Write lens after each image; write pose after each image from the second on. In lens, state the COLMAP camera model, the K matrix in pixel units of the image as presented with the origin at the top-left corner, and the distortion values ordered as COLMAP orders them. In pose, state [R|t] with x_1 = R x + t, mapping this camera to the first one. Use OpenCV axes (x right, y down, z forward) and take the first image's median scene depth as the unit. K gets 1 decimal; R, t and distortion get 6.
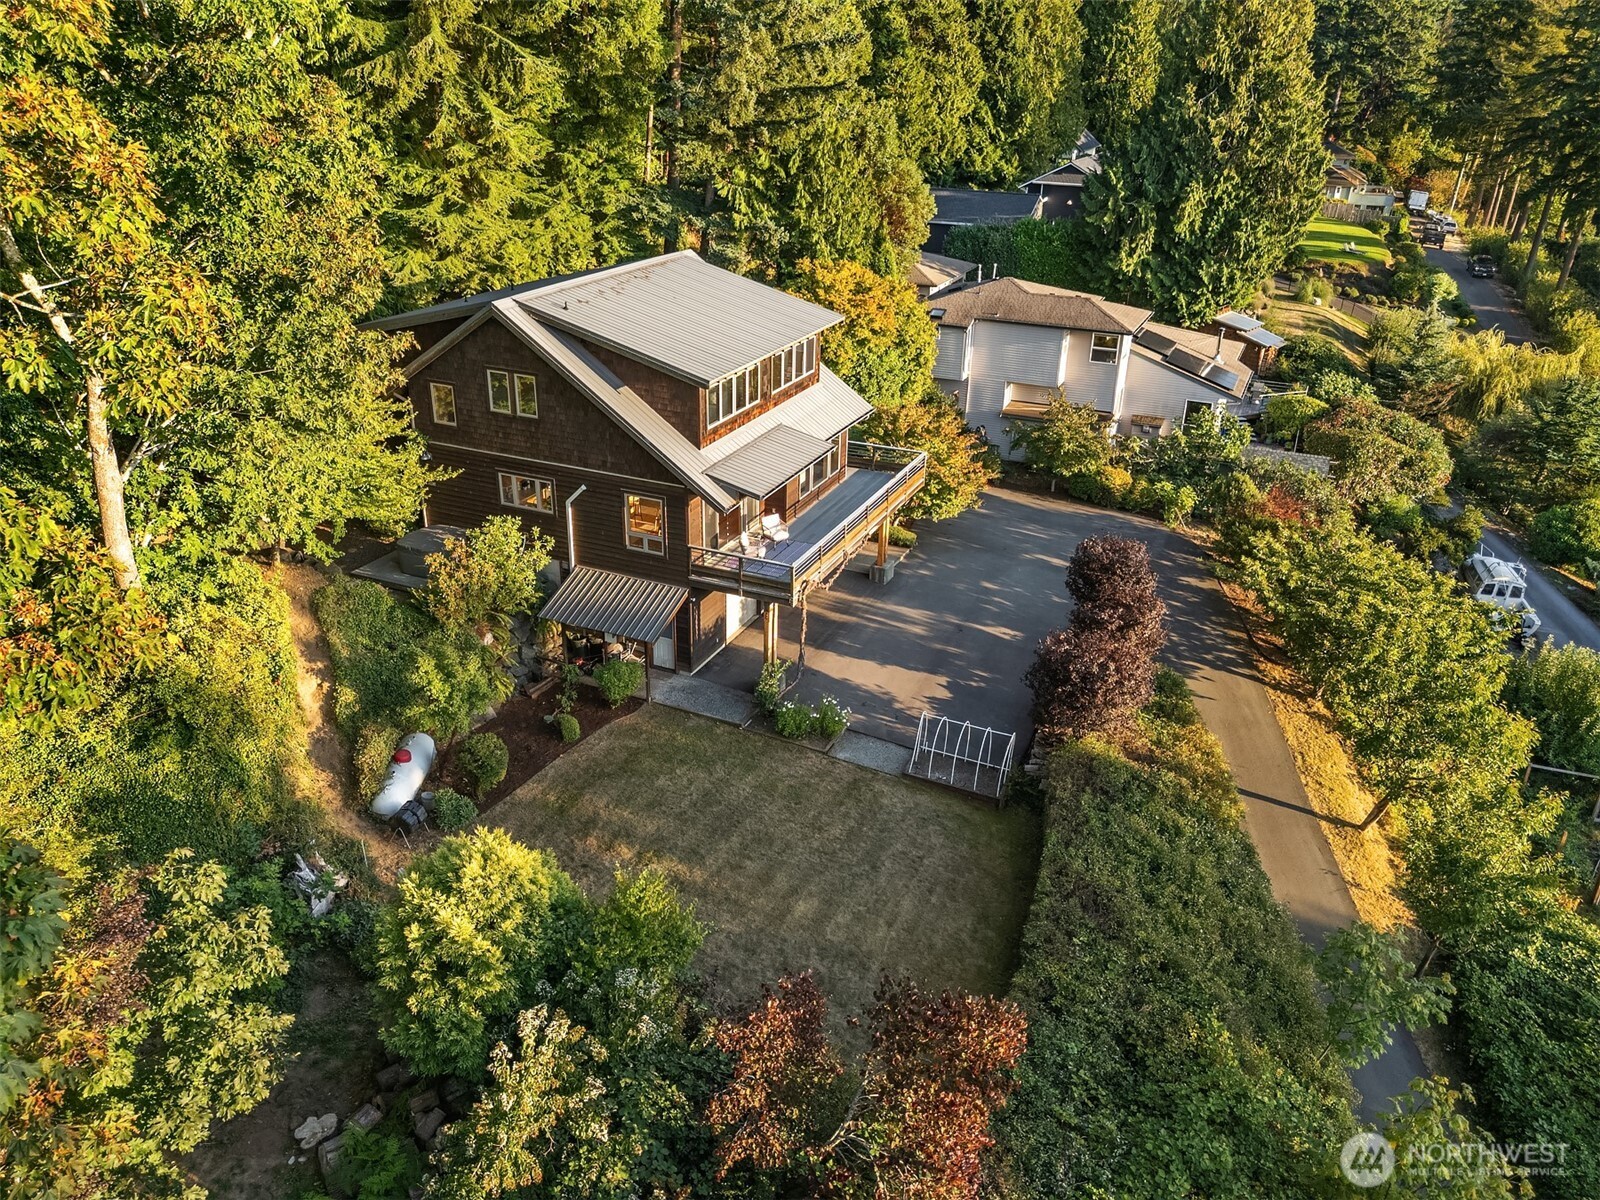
lens RADIAL K [[1131.7, 0, 800.0], [0, 1131.7, 600.0], [0, 0, 1]] dist [0.048537, -0.059102]
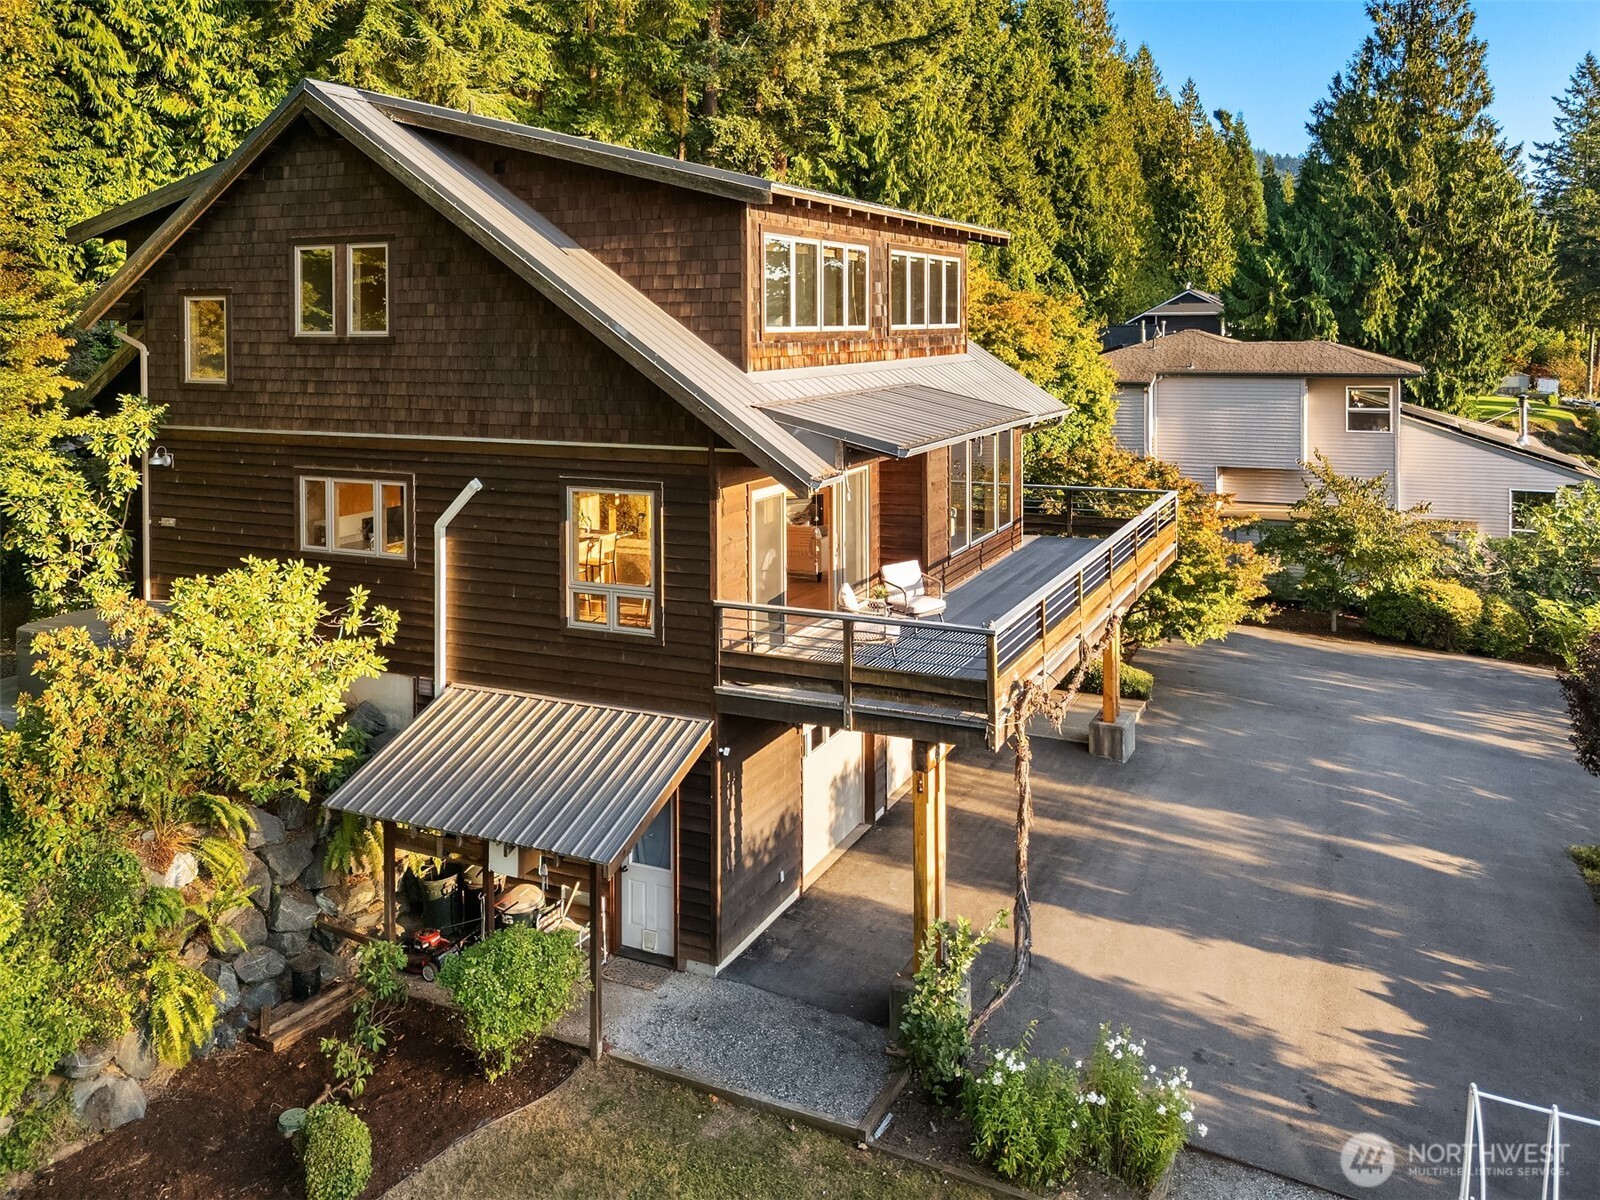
lens RADIAL K [[1213.8, 0, 808.4], [0, 1213.8, 354.5], [0, 0, 1]] dist [0.047876, -0.051977]
pose [[0.999409, -0.026162, -0.022300, -0.045015], [0.014689, 0.911497, -0.411045, 0.041429], [0.031080, 0.410475, 0.911342, 0.481292]]
